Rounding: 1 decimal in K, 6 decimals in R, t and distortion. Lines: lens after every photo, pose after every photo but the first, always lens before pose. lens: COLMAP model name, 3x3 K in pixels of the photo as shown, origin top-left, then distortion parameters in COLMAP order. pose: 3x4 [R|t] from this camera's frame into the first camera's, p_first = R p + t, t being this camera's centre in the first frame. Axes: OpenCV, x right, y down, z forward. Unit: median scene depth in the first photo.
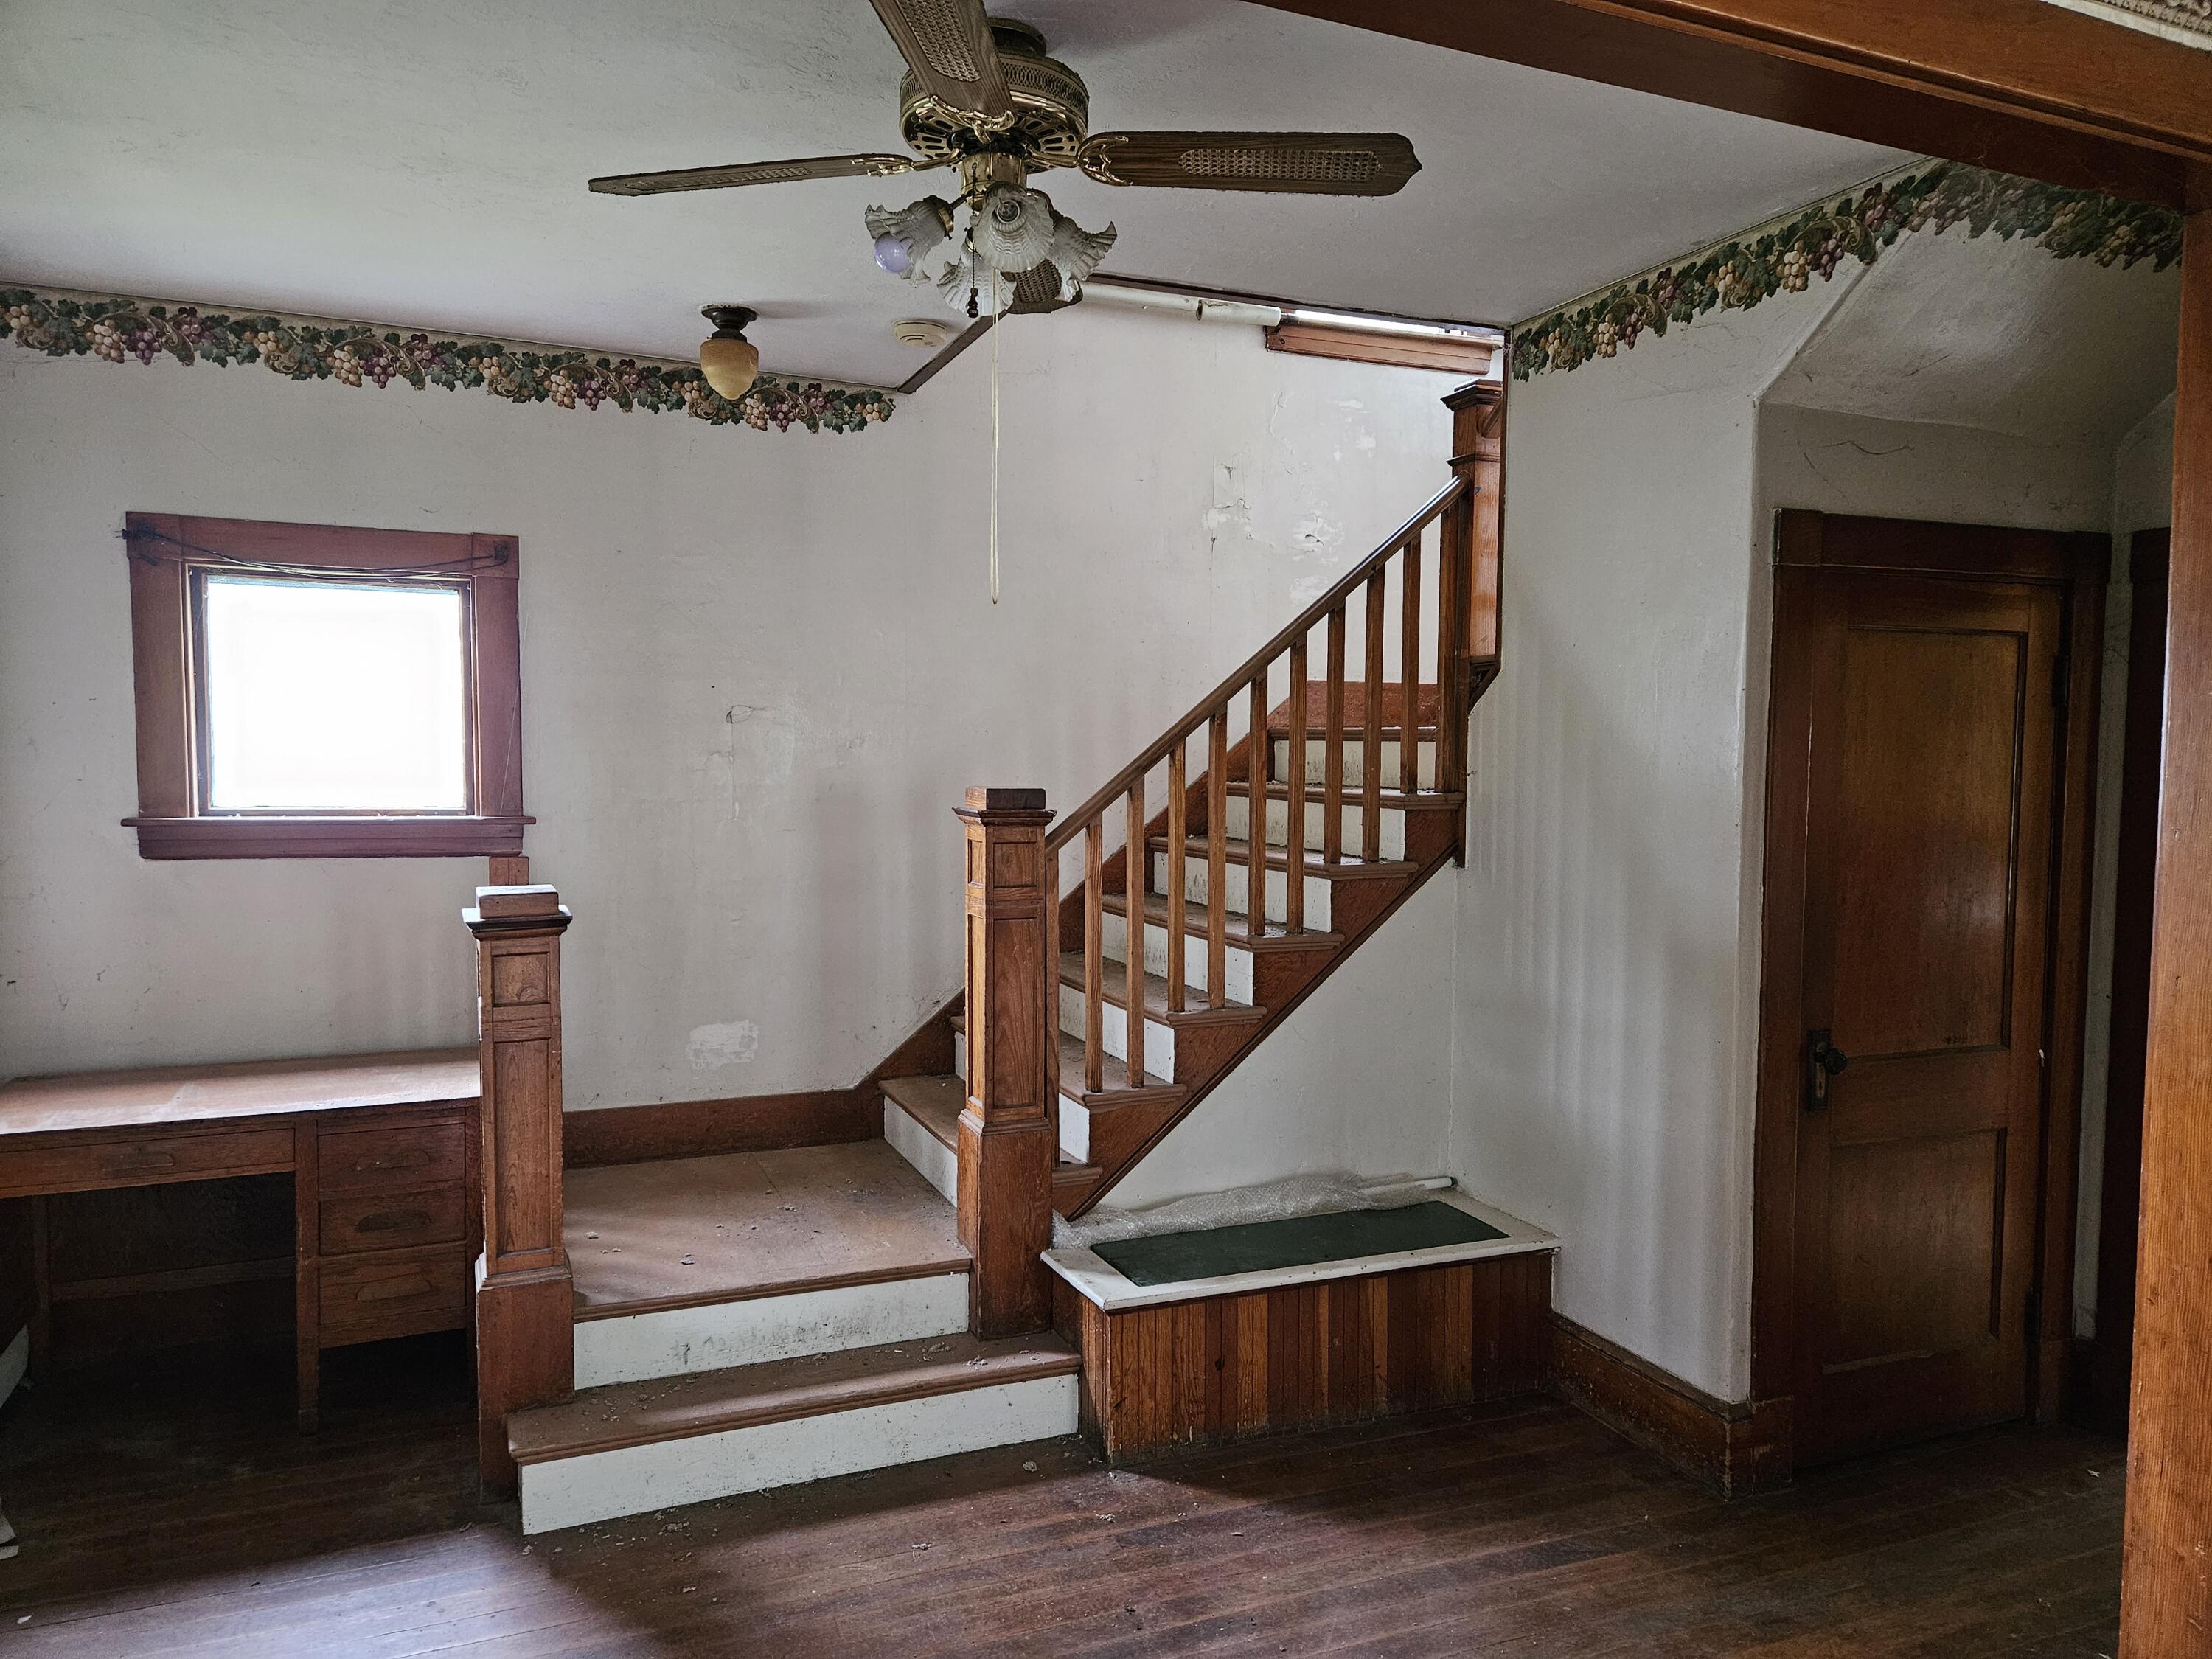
lens RADIAL K [[1465.5, 0, 1095.7], [0, 1465.5, 845.1], [0, 0, 1]] dist [0.082472, -0.069719]
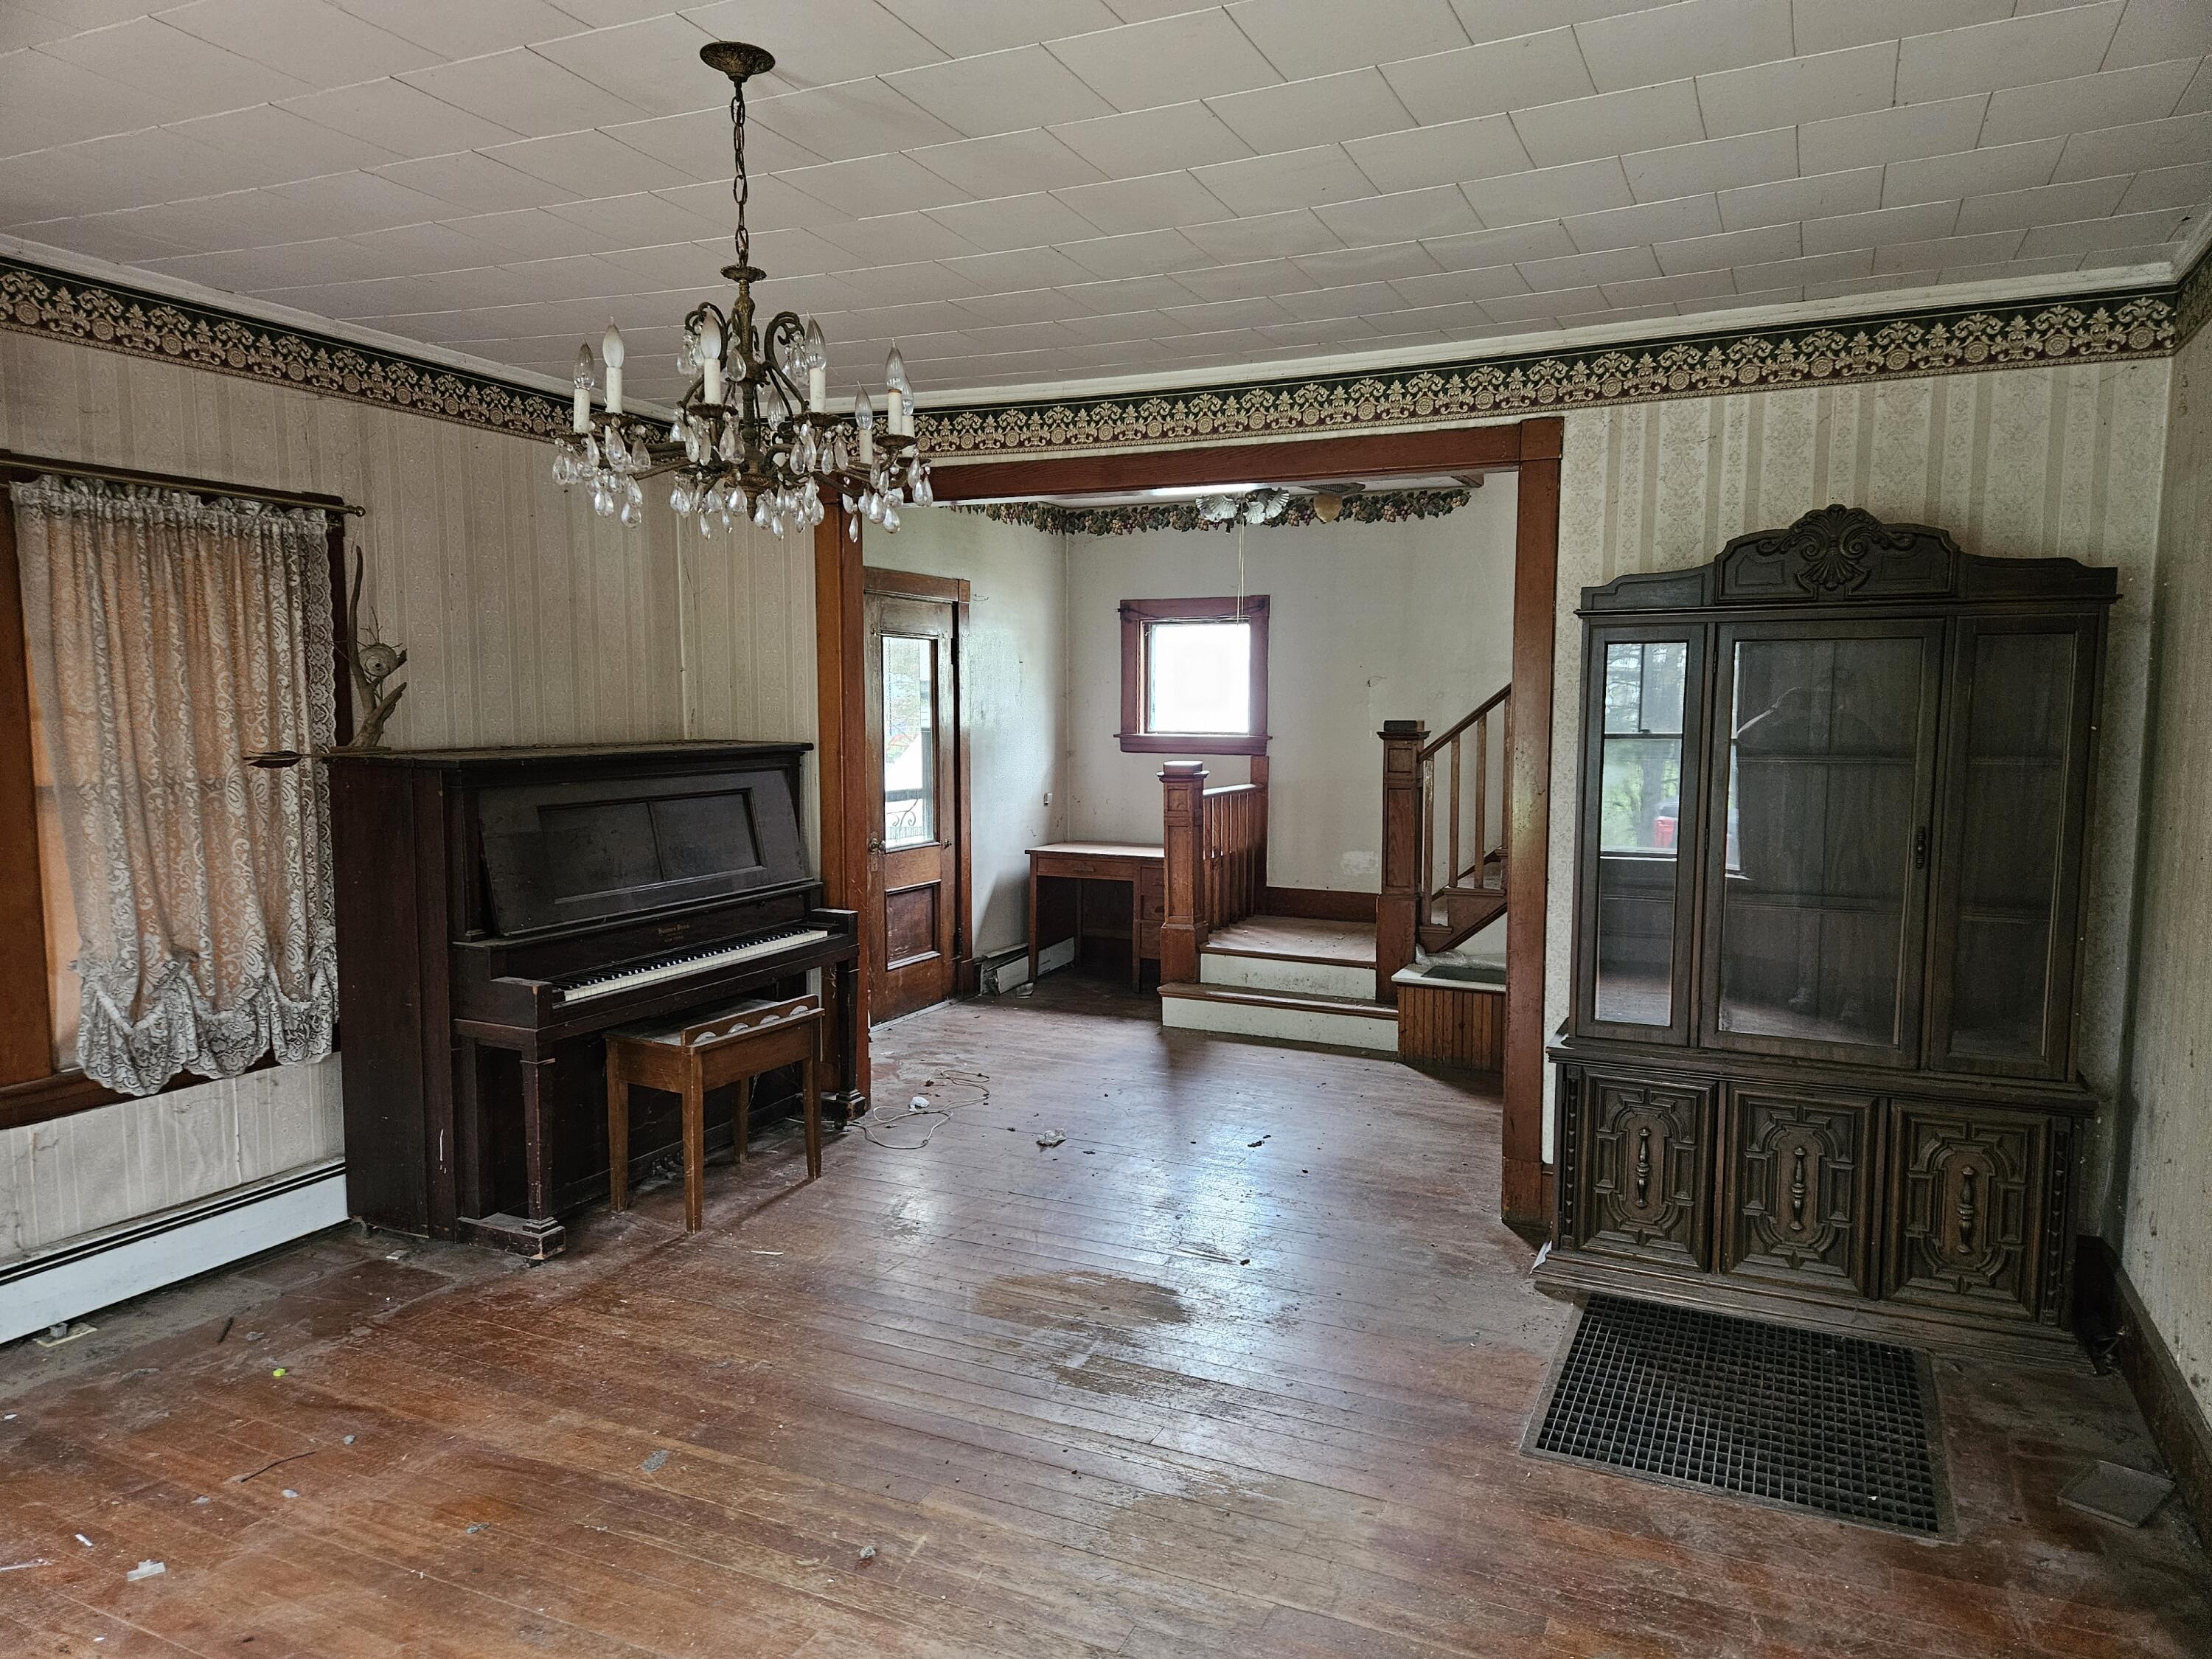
lens RADIAL K [[1465.5, 0, 1112.4], [0, 1465.5, 854.2], [0, 0, 1]] dist [0.082472, -0.069719]
pose [[0.674907, 0.071094, -0.734470, 1.060576], [-0.042483, 0.997441, 0.057512, 0.039073], [0.736679, -0.007613, 0.676200, -0.554067]]
